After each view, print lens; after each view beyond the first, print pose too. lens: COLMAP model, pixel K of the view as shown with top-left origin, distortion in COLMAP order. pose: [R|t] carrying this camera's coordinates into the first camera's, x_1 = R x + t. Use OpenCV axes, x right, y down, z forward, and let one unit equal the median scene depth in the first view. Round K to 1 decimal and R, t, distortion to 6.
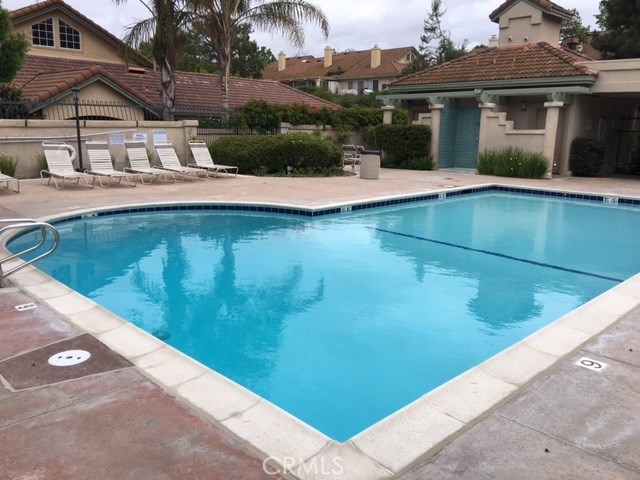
lens RADIAL K [[539.3, 0, 315.3], [0, 539.3, 243.0], [0, 0, 1]] dist [0.083284, -0.130498]
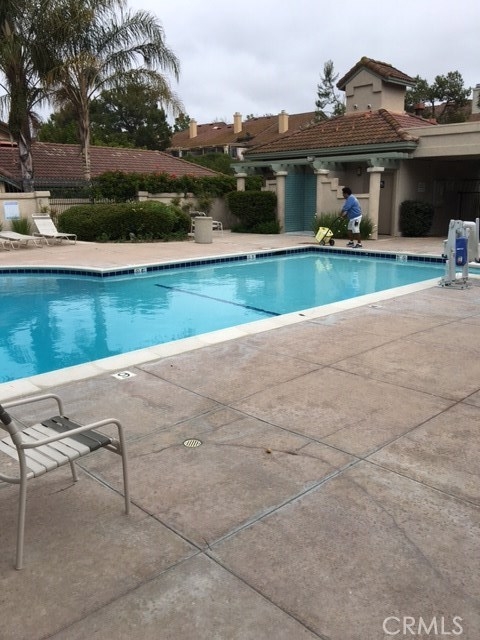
lens RADIAL K [[539.3, 0, 240.0], [0, 539.3, 320.0], [0, 0, 1]] dist [0.083284, -0.130498]
pose [[0.999737, -0.020254, -0.010744, 0.149554], [0.020456, 0.999609, 0.019084, 0.012222], [0.010353, -0.019299, 0.999760, -0.061611]]
